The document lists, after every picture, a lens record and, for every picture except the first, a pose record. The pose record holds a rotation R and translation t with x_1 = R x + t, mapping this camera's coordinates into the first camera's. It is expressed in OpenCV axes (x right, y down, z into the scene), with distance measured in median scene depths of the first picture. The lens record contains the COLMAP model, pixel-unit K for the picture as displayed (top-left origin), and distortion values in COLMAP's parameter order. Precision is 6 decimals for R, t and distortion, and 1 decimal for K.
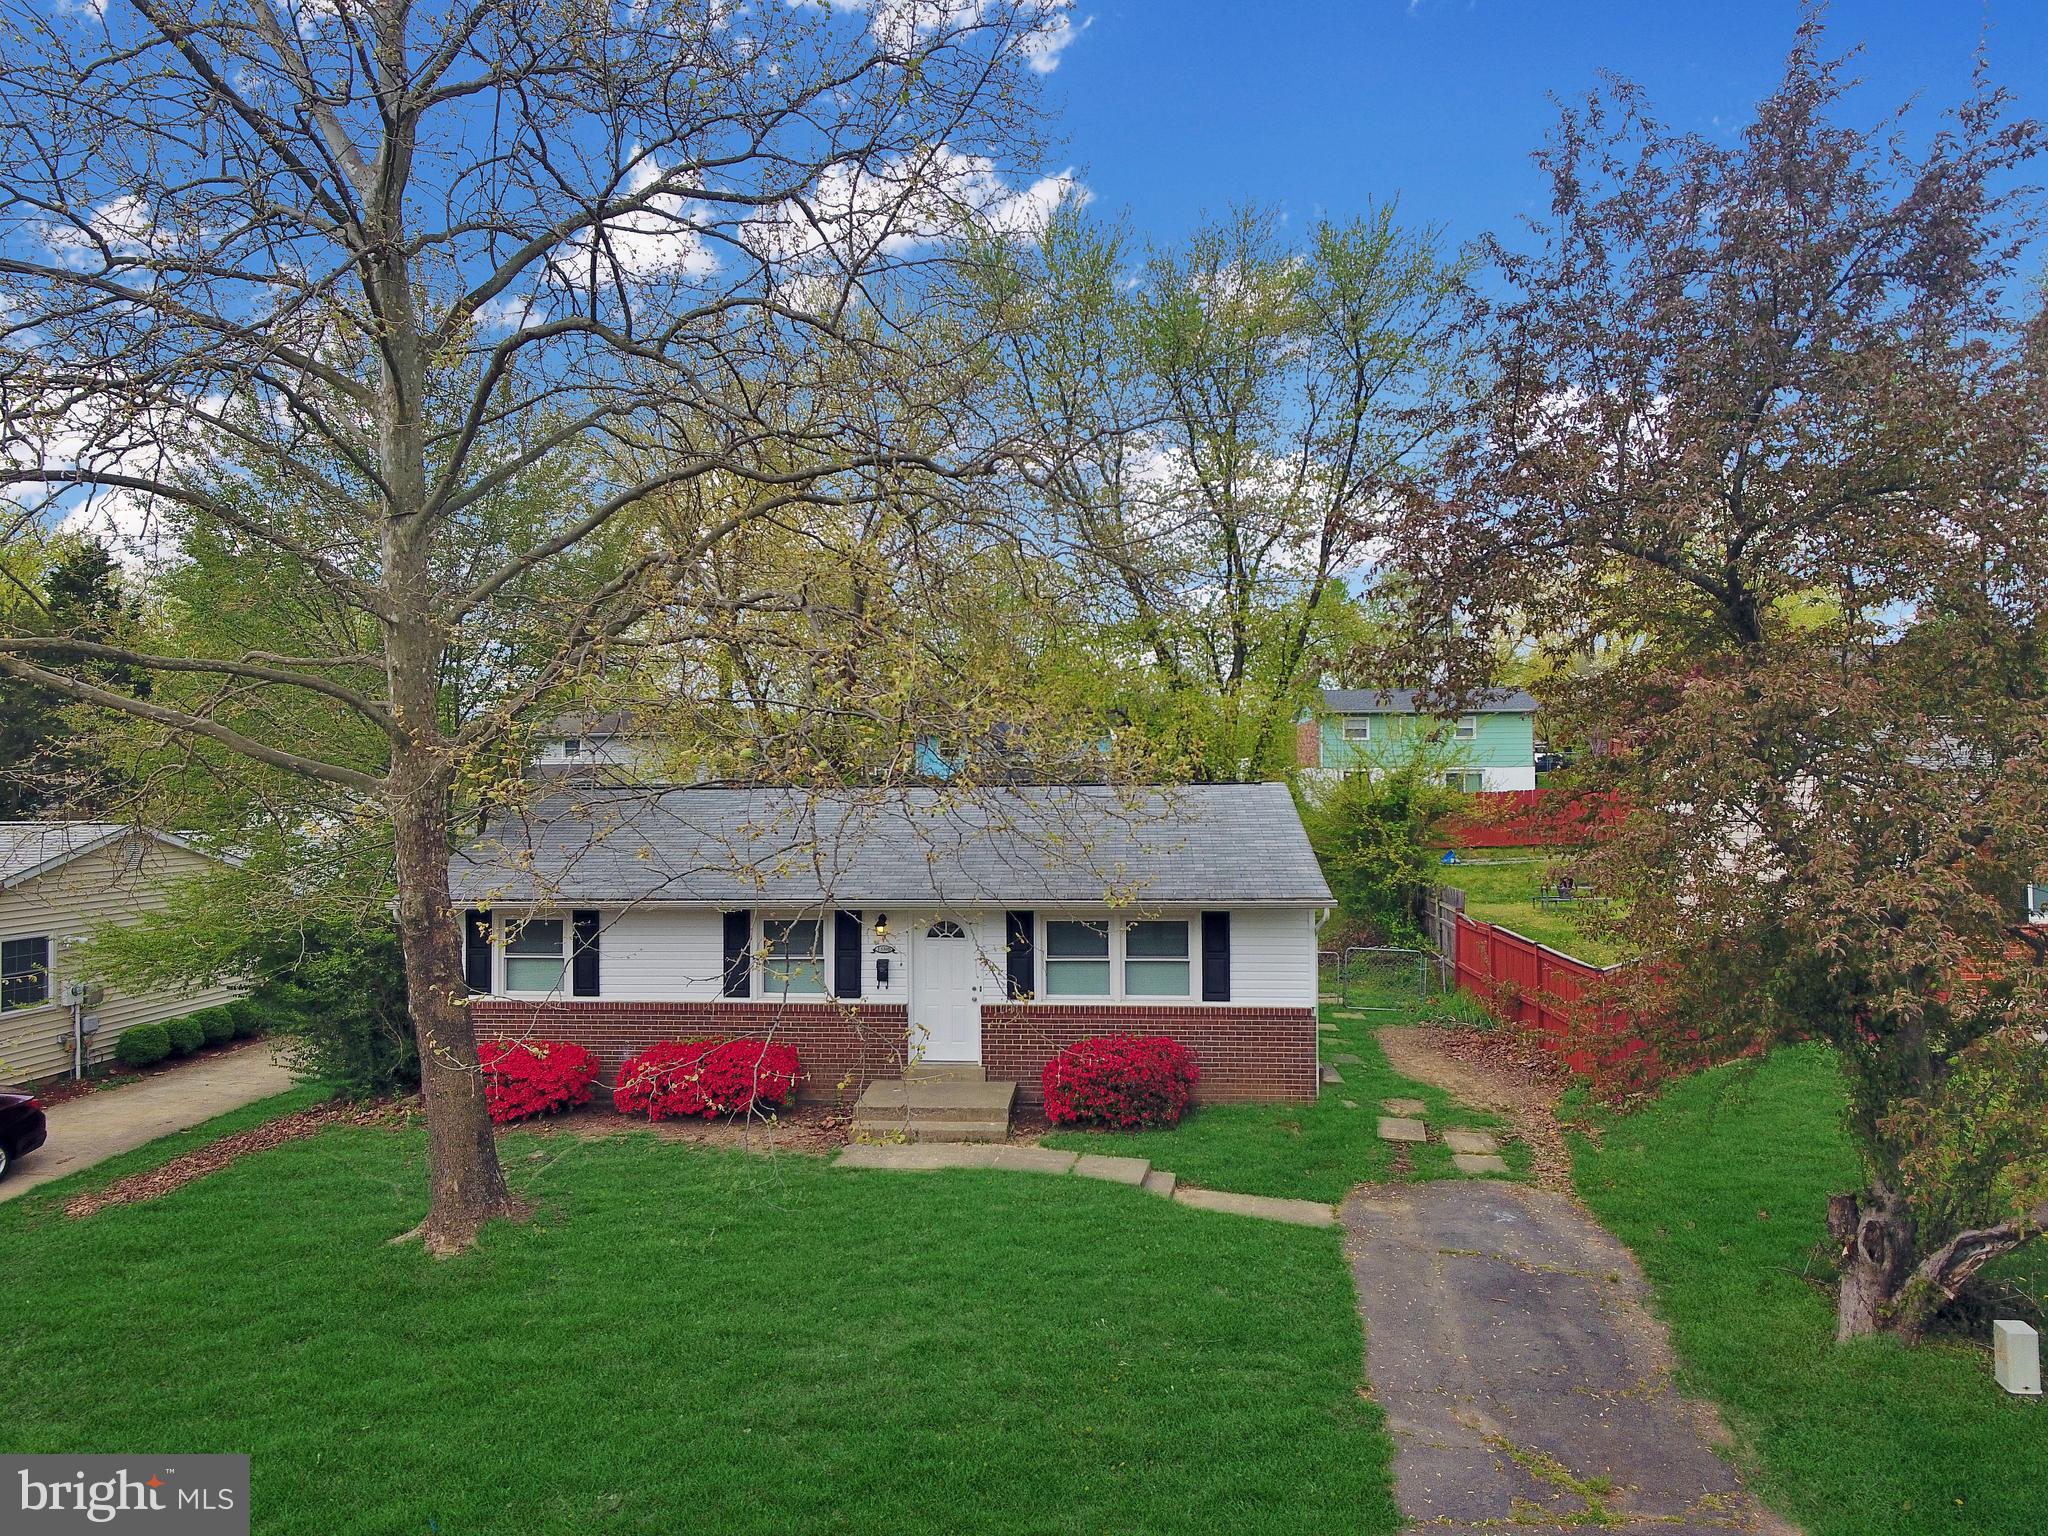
lens RADIAL K [[1192.5, 0, 1024.0], [0, 1192.5, 768.0], [0, 0, 1]] dist [0.003147, -0.004021]
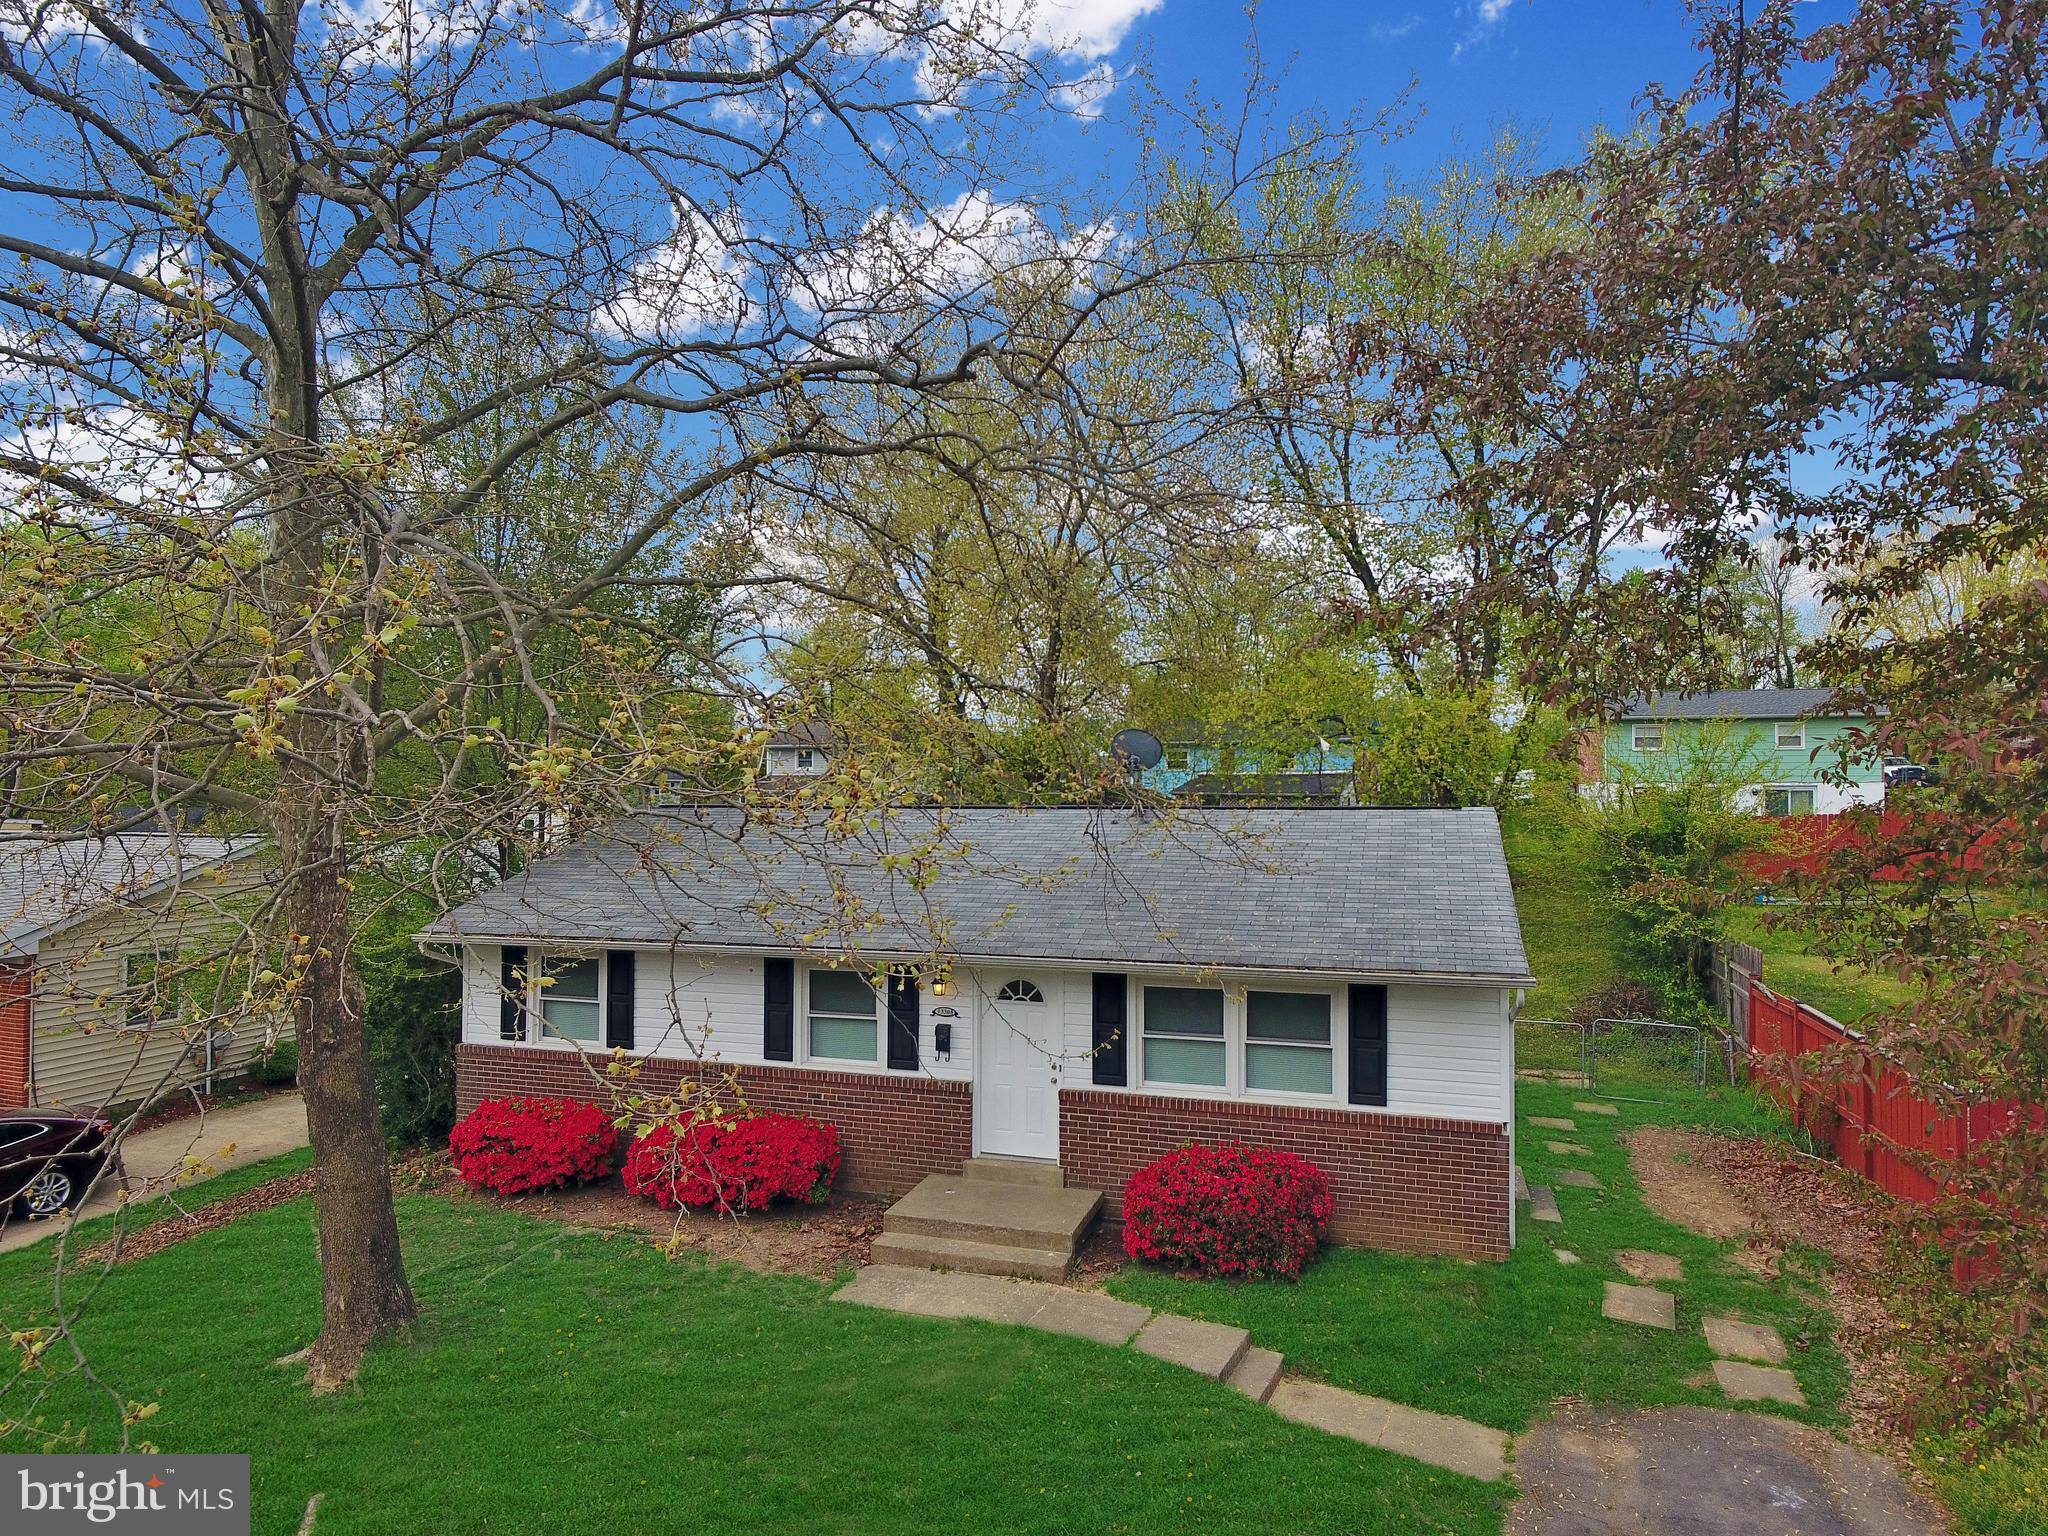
lens RADIAL K [[1192.5, 0, 1024.0], [0, 1192.5, 768.0], [0, 0, 1]] dist [0.003147, -0.004021]
pose [[0.974787, 0.001451, -0.223134, 0.119168], [-0.003539, 0.999954, -0.008959, -0.006799], [0.223111, 0.009523, 0.974747, 0.229324]]
